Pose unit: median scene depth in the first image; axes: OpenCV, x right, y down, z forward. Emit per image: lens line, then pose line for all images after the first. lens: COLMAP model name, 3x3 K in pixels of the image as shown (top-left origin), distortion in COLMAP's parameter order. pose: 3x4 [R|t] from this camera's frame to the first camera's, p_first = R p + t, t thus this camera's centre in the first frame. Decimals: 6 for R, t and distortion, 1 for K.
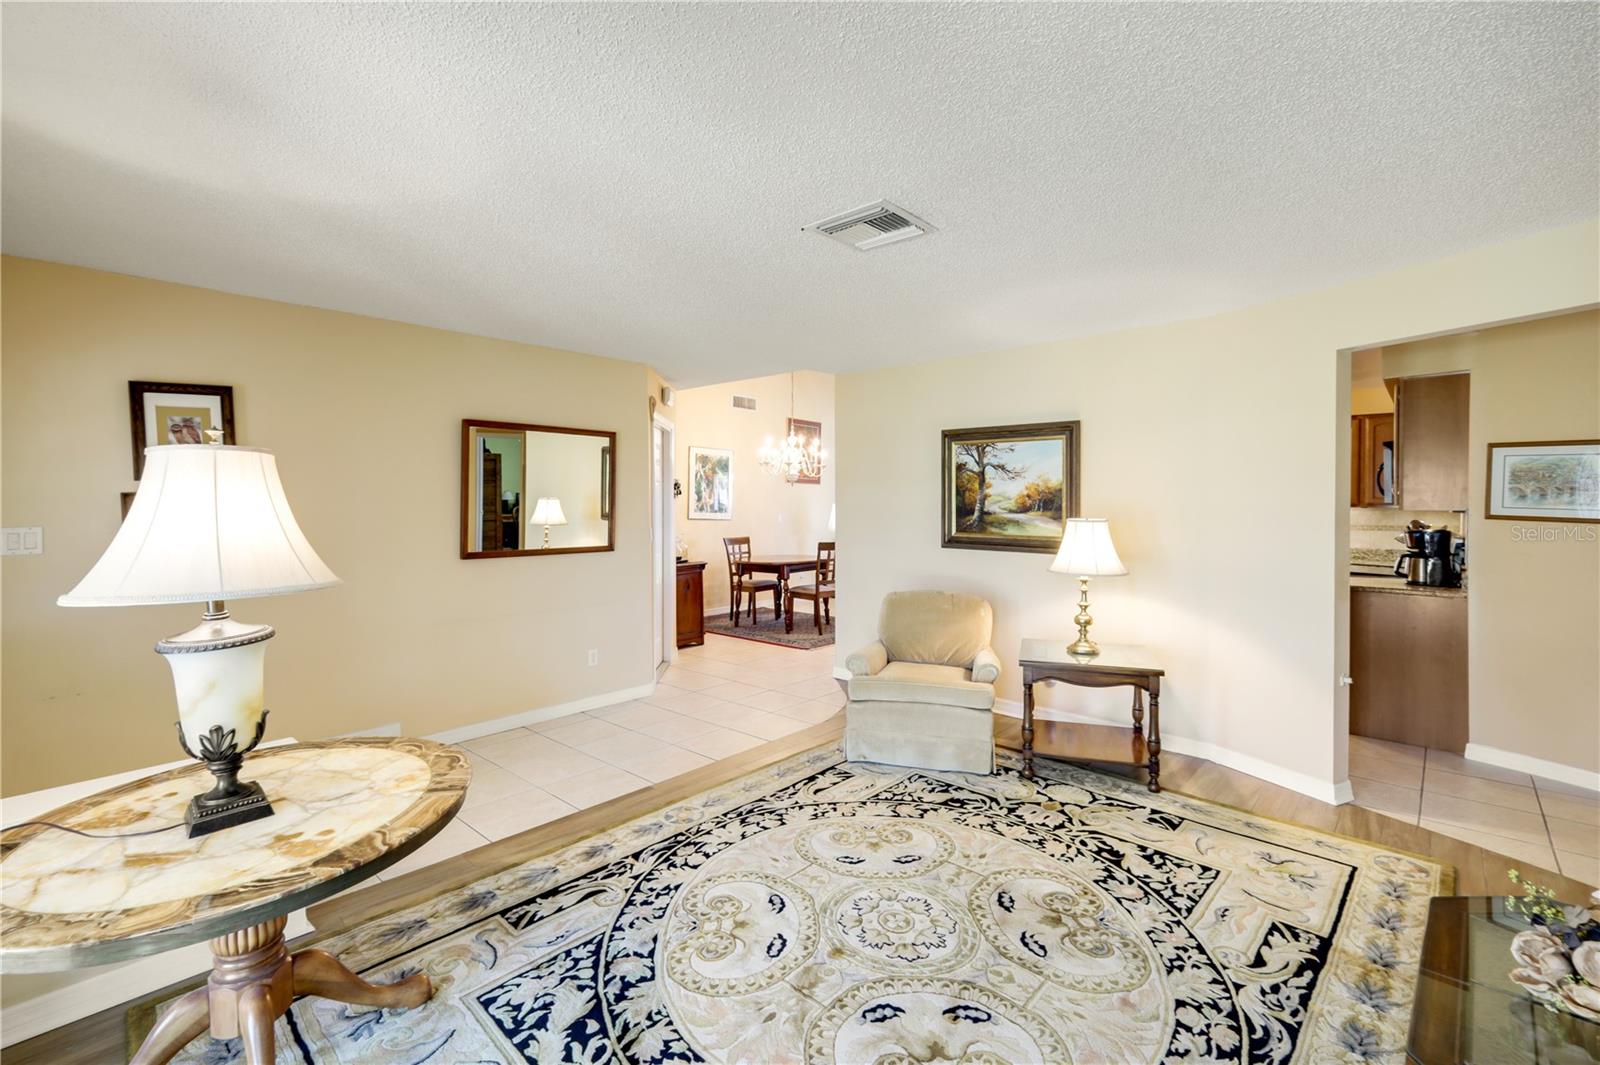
lens RADIAL K [[705.1, 0, 812.0], [0, 705.1, 511.2], [0, 0, 1]] dist [0.004664, 0.000184]
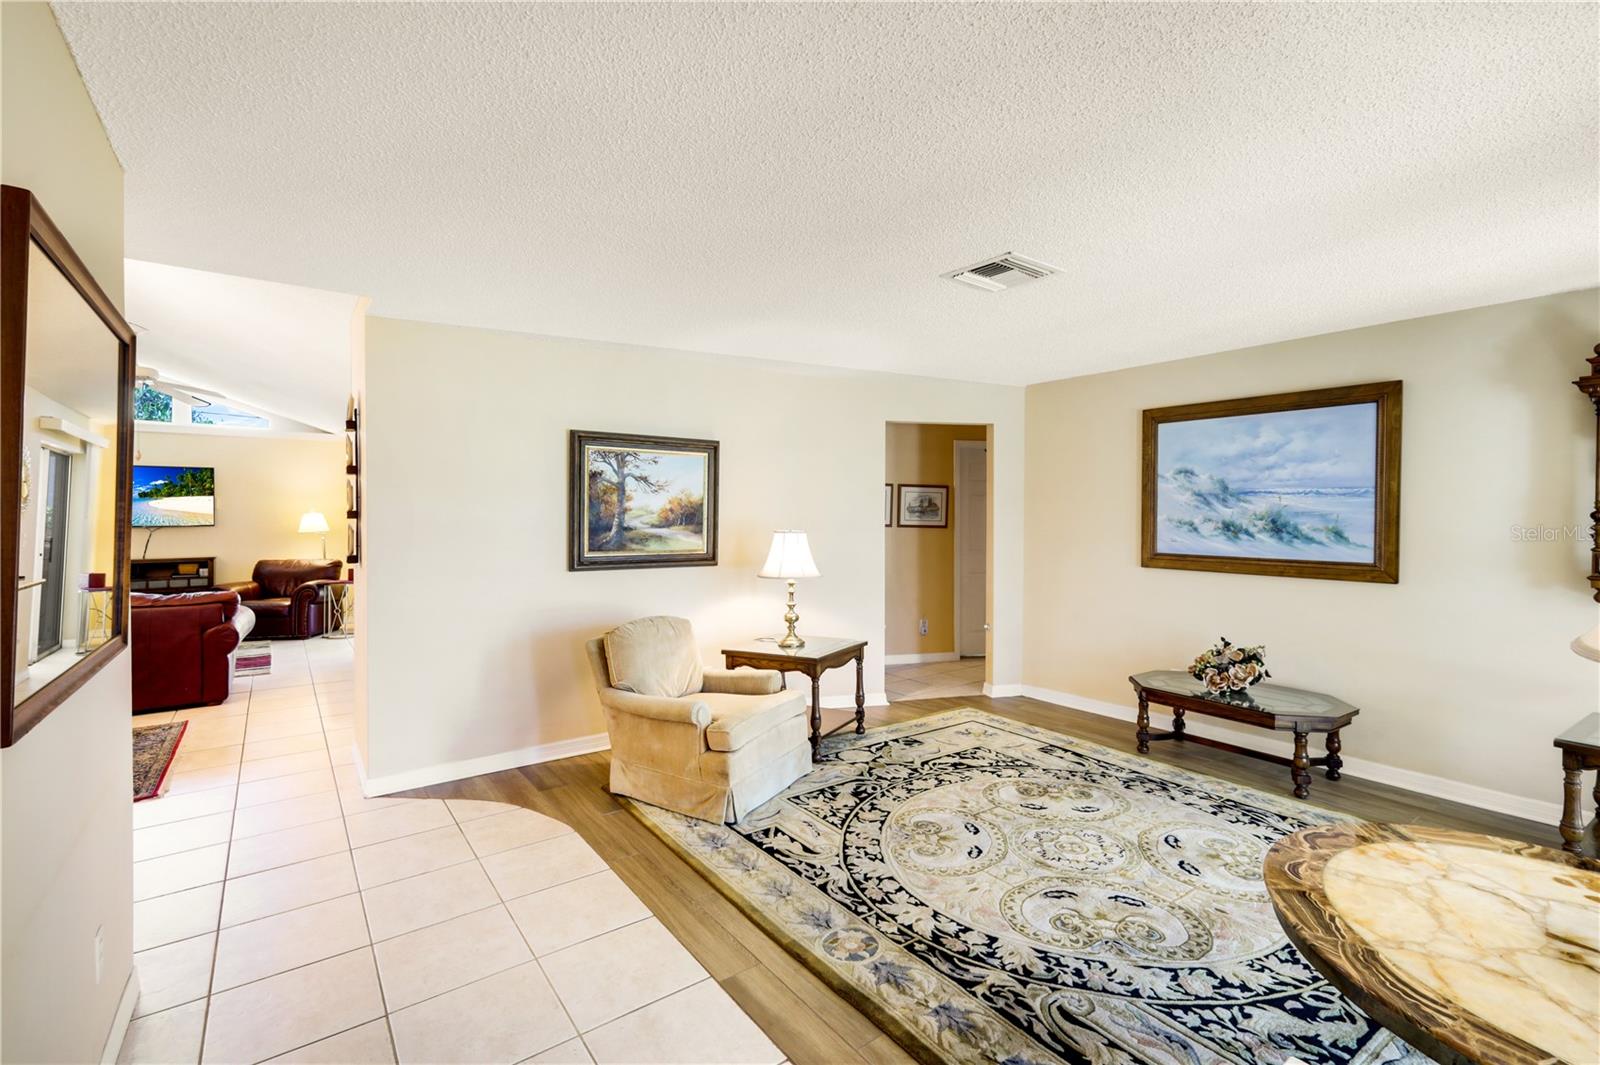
lens RADIAL K [[706.9, 0, 797.2], [0, 706.9, 525.2], [0, 0, 1]] dist [0.004824, -0.000075]
pose [[0.211761, -0.012521, 0.977241, -0.943678], [0.012997, 0.999866, 0.009995, -0.012194], [-0.977235, 0.010584, 0.211895, 0.934310]]
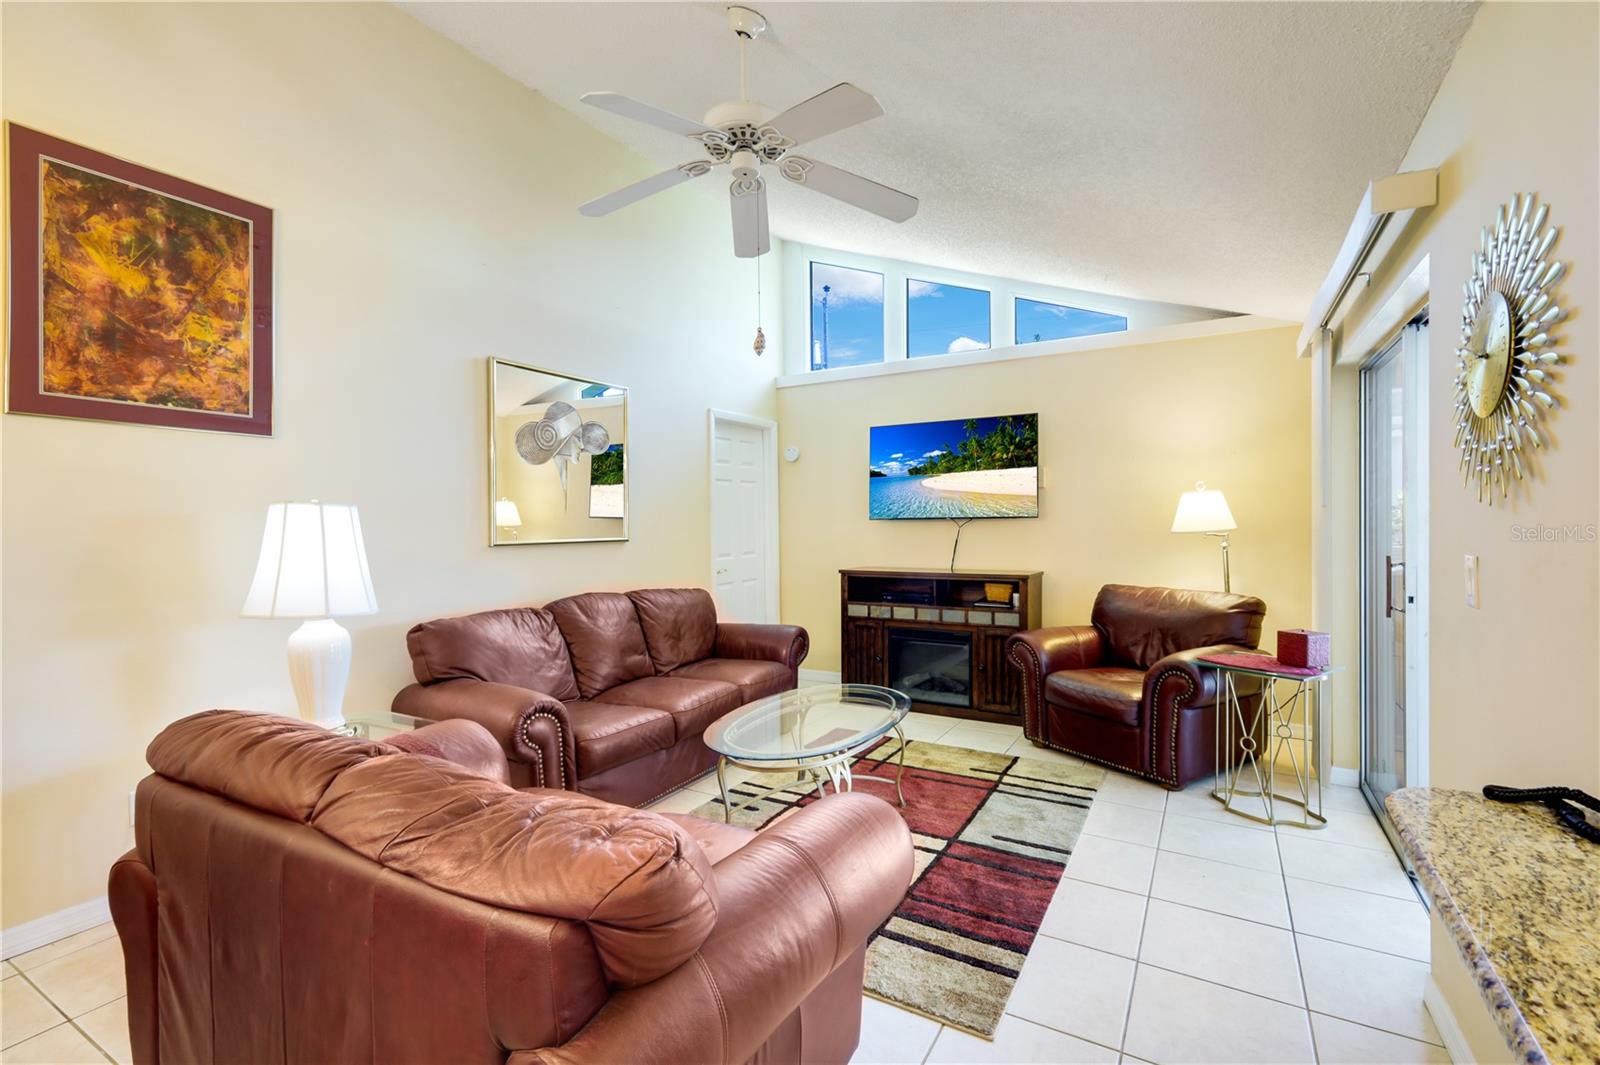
lens RADIAL K [[706.9, 0, 797.2], [0, 706.9, 525.2], [0, 0, 1]] dist [0.004824, -0.000075]
pose [[0.981698, -0.014808, 0.189868, 0.542769], [0.014855, 0.999889, 0.001176, -0.006005], [-0.189864, 0.001666, 0.981809, 2.392727]]
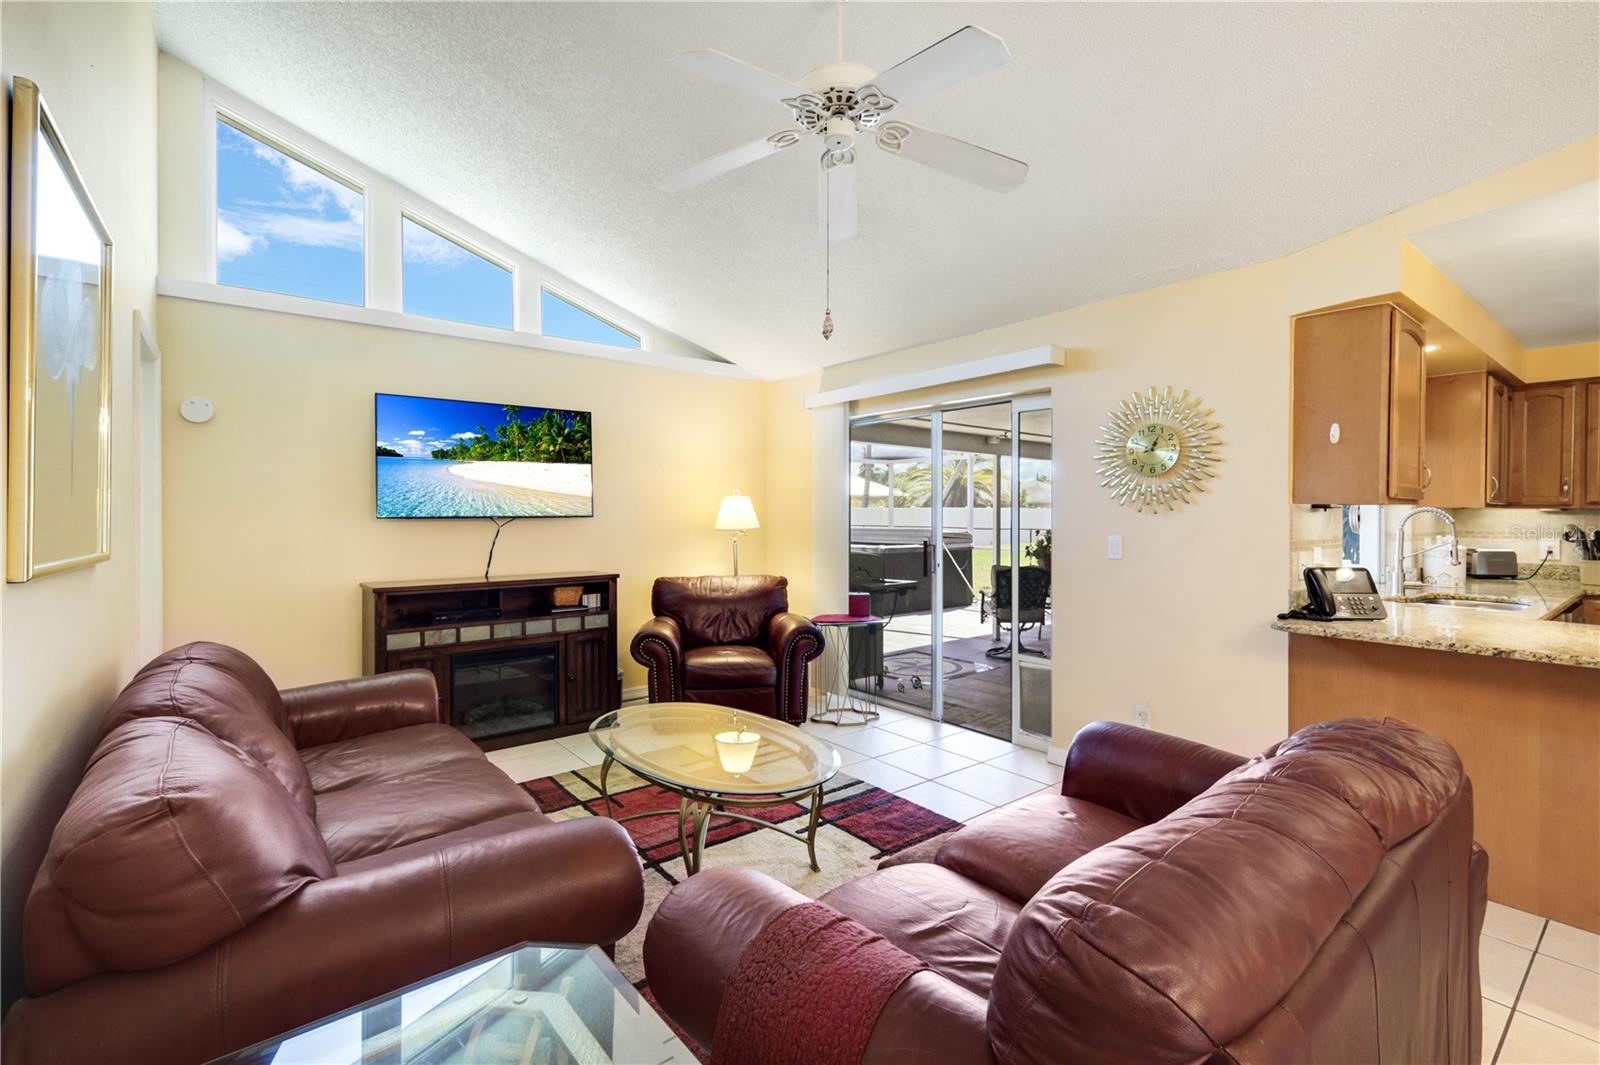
lens RADIAL K [[701.1, 0, 839.2], [0, 701.1, 524.0], [0, 0, 1]] dist [0.009374, 0.000050]
pose [[0.159859, -0.015268, 0.987022, -0.089510], [0.006347, 0.999876, 0.014439, -0.013678], [-0.987119, 0.003956, 0.159936, 3.092379]]
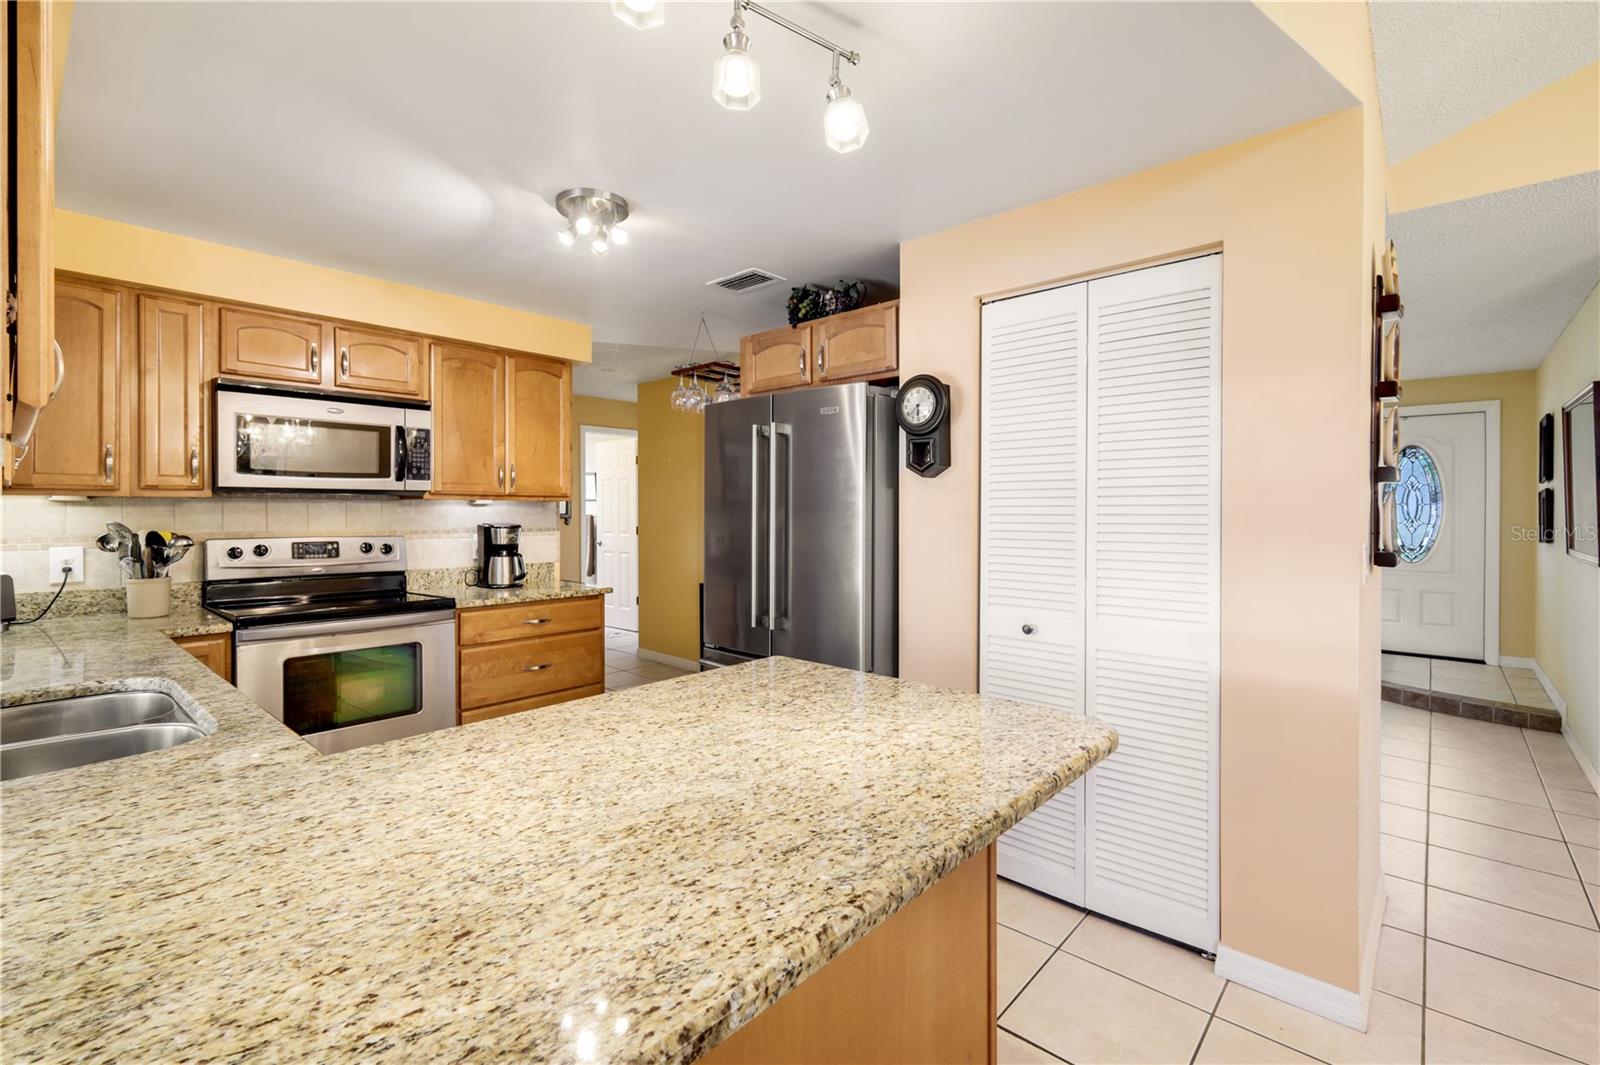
lens RADIAL K [[706.7, 0, 798.9], [0, 706.7, 511.9], [0, 0, 1]] dist [0.001848, 0.000090]
pose [[-0.999937, 0.001076, 0.011164, 0.719352], [0.001254, 0.999872, 0.015974, -0.008083], [-0.011145, 0.015987, -0.999810, 2.712795]]
